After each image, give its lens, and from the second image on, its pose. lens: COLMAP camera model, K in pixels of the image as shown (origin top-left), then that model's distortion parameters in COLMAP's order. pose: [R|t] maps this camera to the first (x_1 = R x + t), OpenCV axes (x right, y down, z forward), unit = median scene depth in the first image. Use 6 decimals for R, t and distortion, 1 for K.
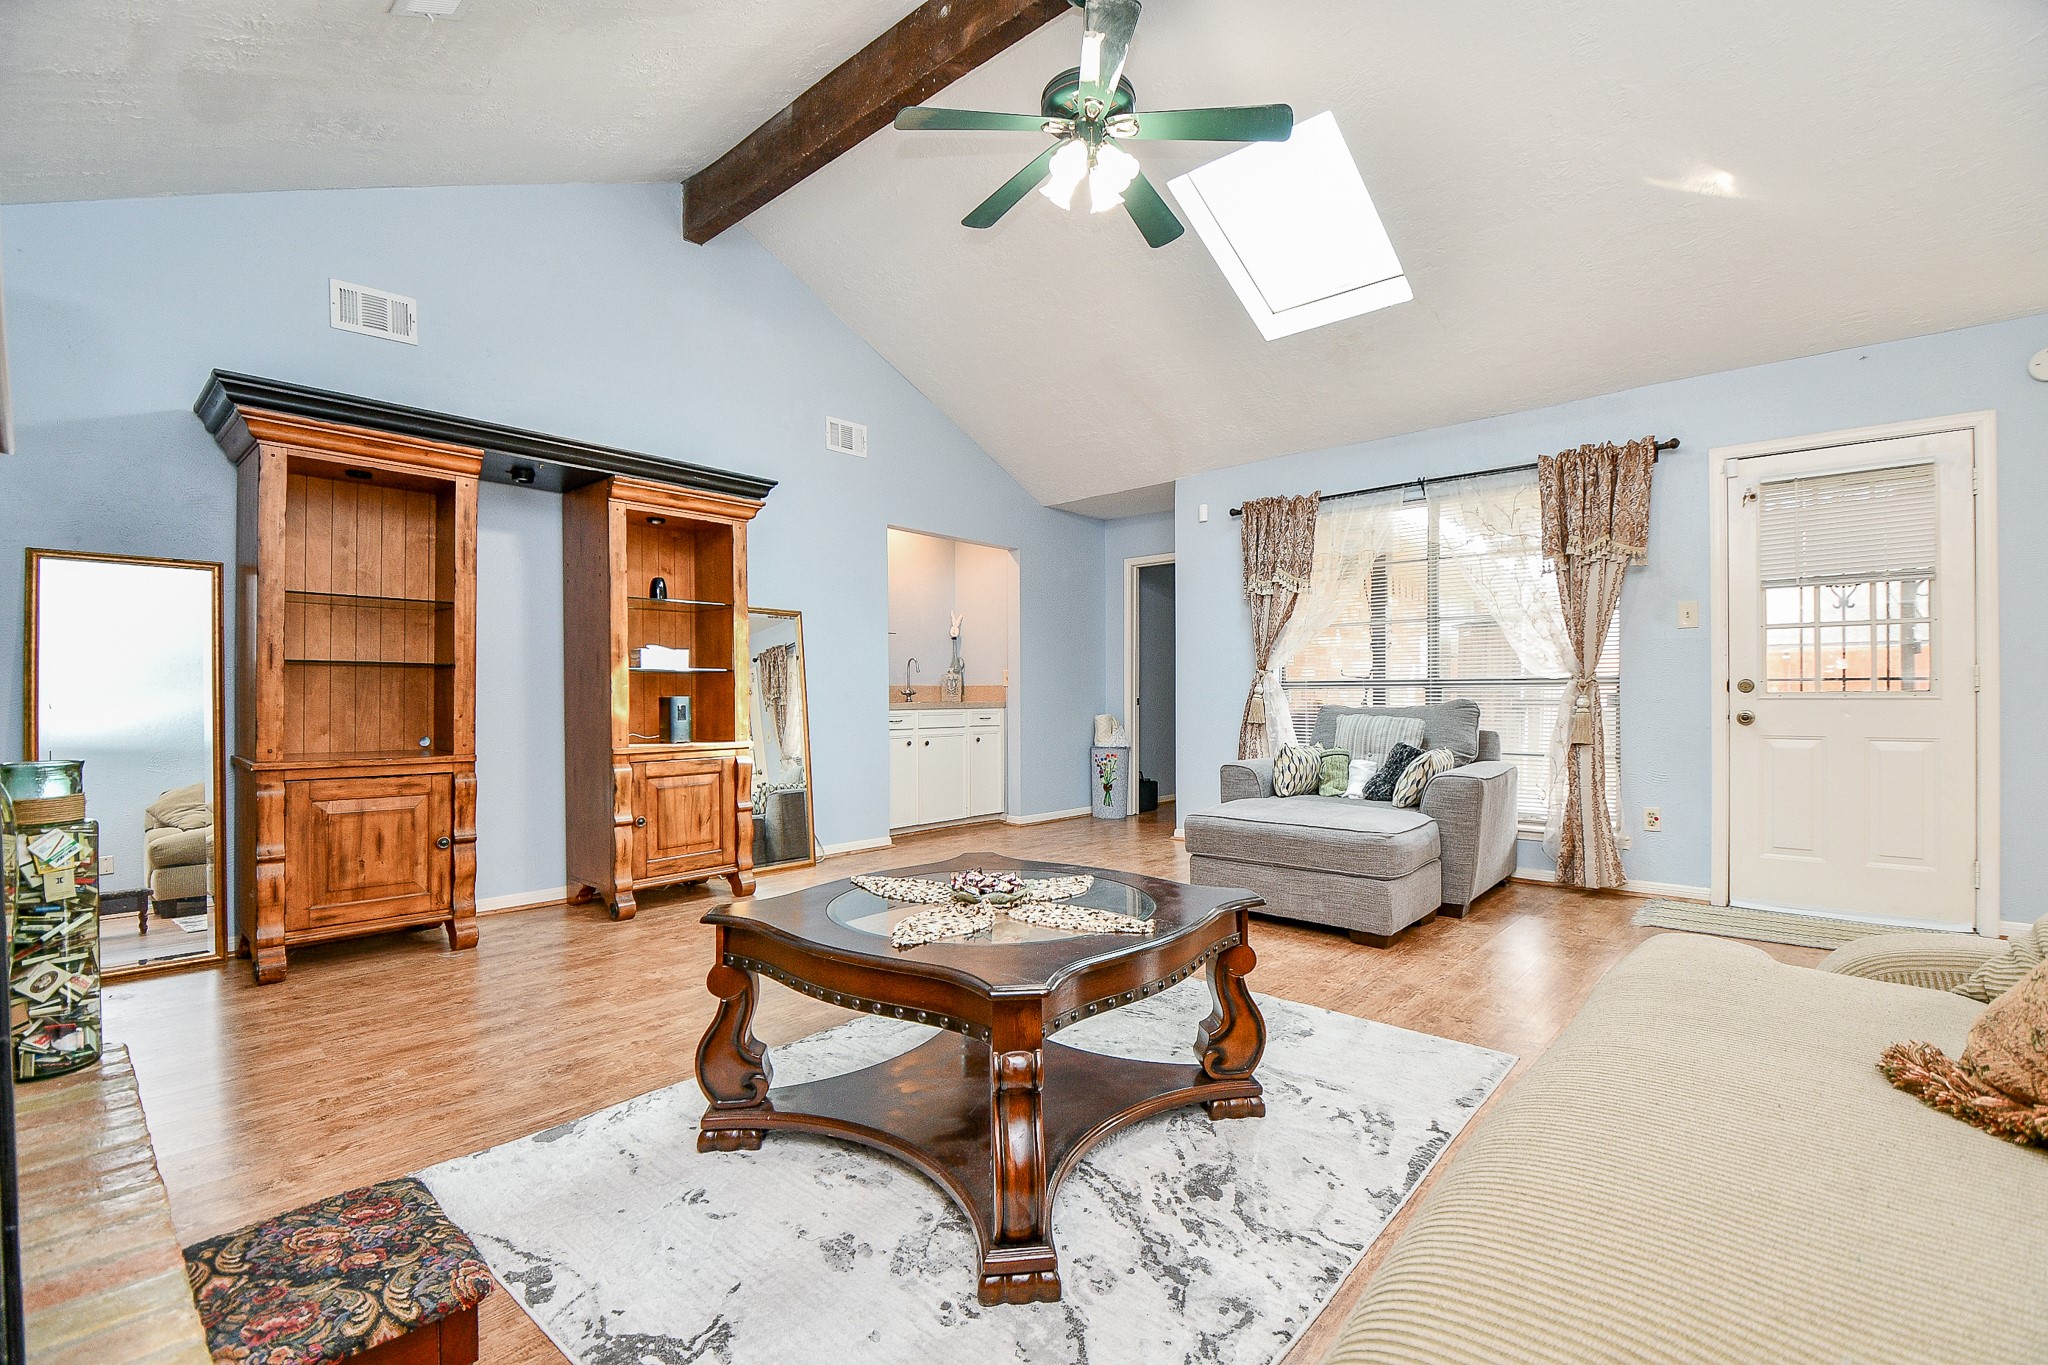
lens RADIAL K [[890.9, 0, 1030.7], [0, 890.9, 691.9], [0, 0, 1]] dist [0.027334, -0.022941]
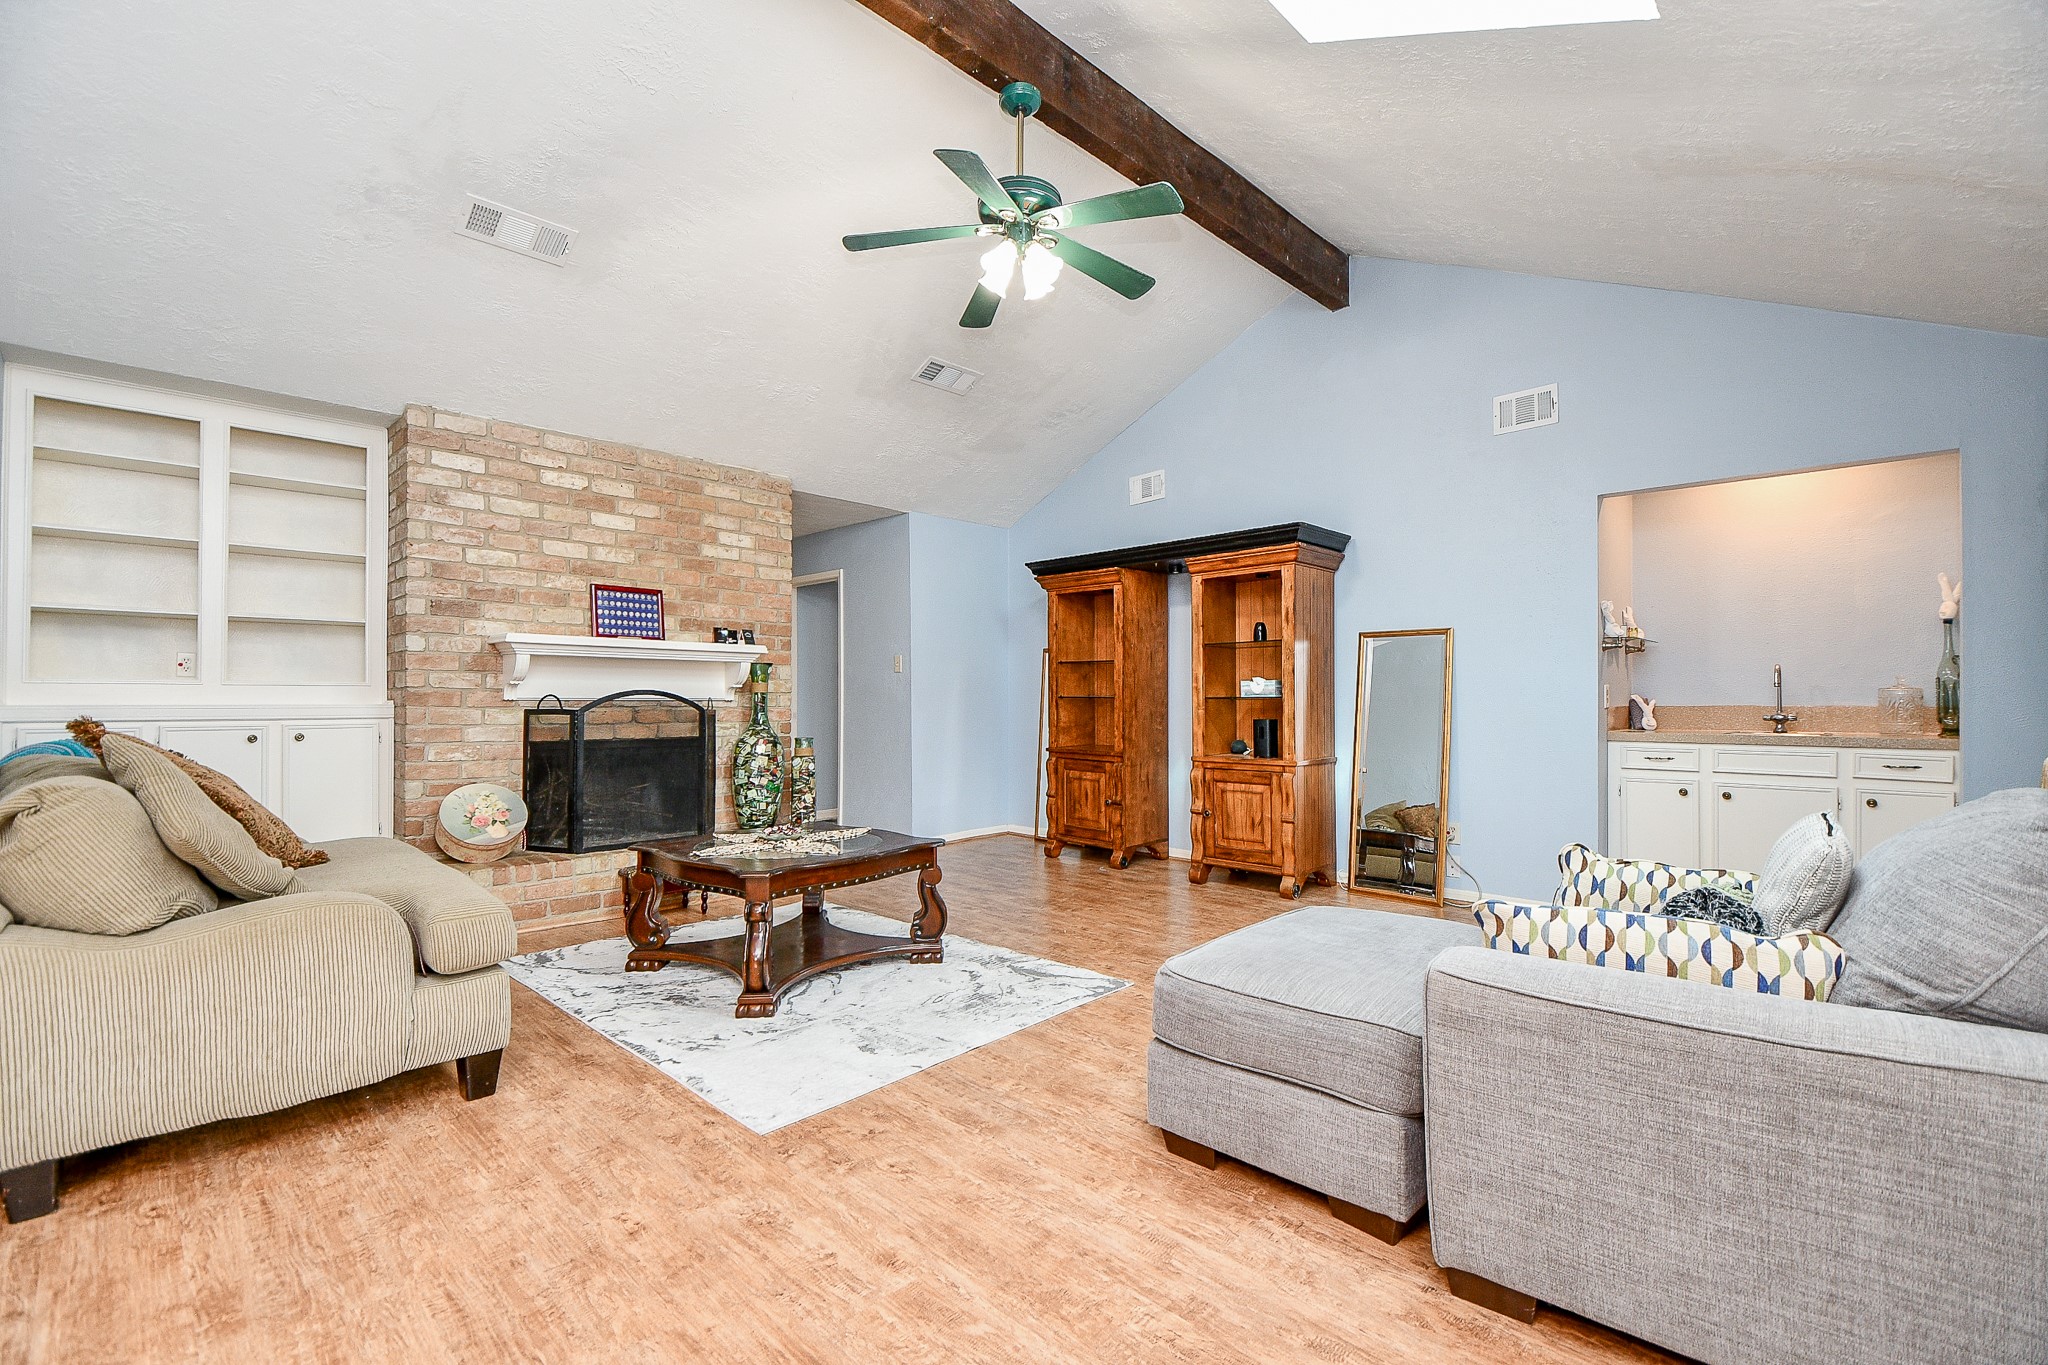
lens RADIAL K [[890.9, 0, 1030.7], [0, 890.9, 691.9], [0, 0, 1]] dist [0.027334, -0.022941]
pose [[-0.041848, -0.006141, -0.999105, 1.178335], [0.002866, 0.999976, -0.006266, -0.034164], [0.999120, -0.003126, -0.041830, 1.065883]]
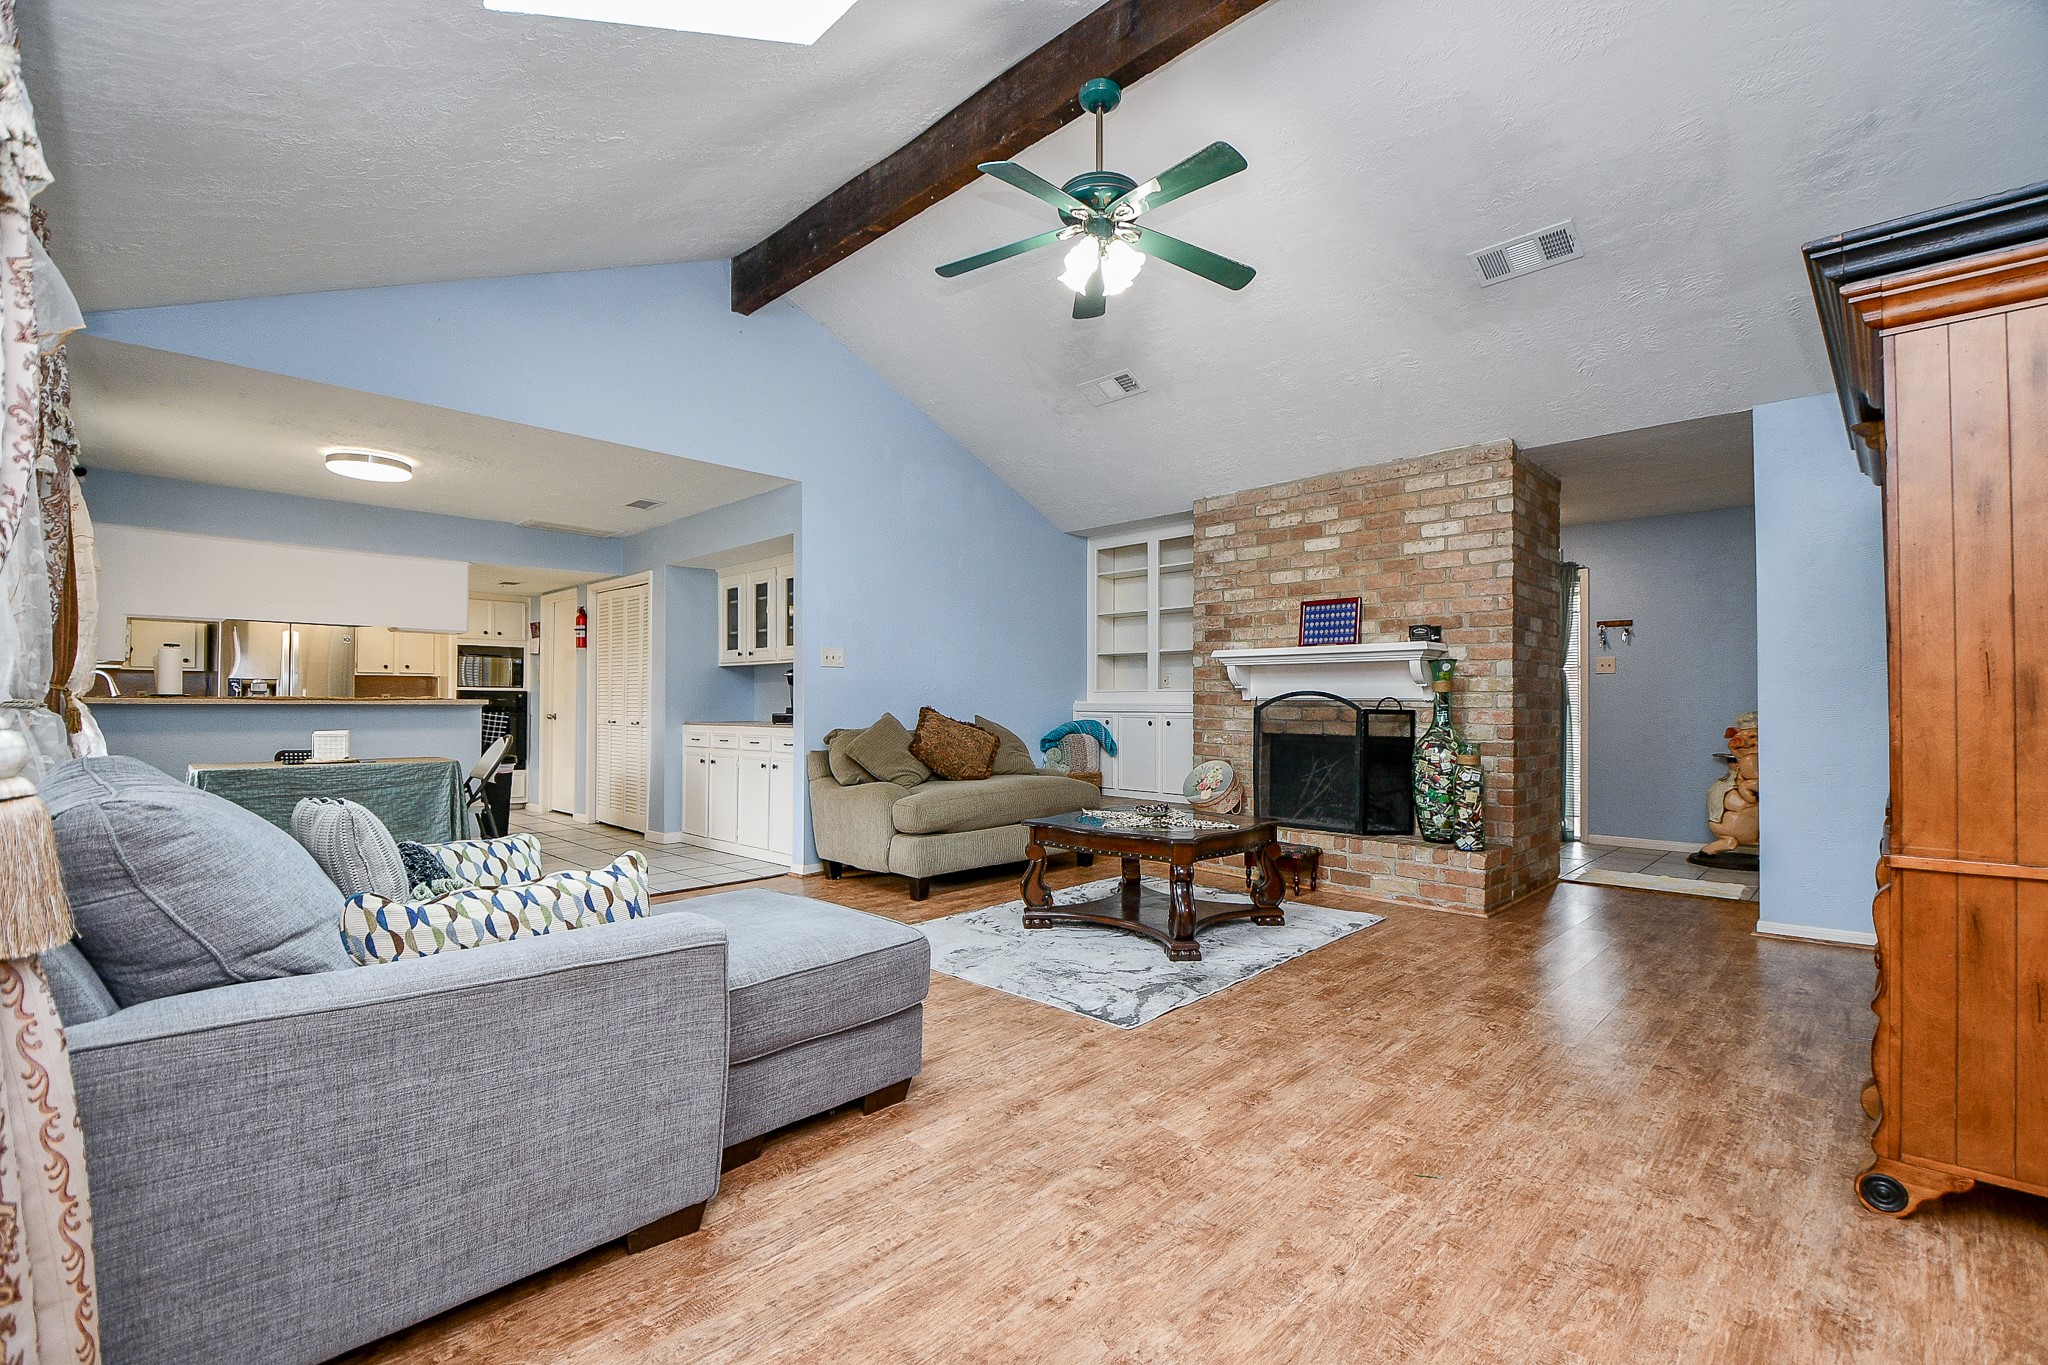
lens RADIAL K [[890.9, 0, 1030.7], [0, 890.9, 691.9], [0, 0, 1]] dist [0.027334, -0.022941]
pose [[-0.998634, -0.000839, 0.052236, 0.086411], [-0.001789, 0.999834, -0.018145, -0.014600], [-0.052212, -0.018214, -0.998470, 2.122940]]
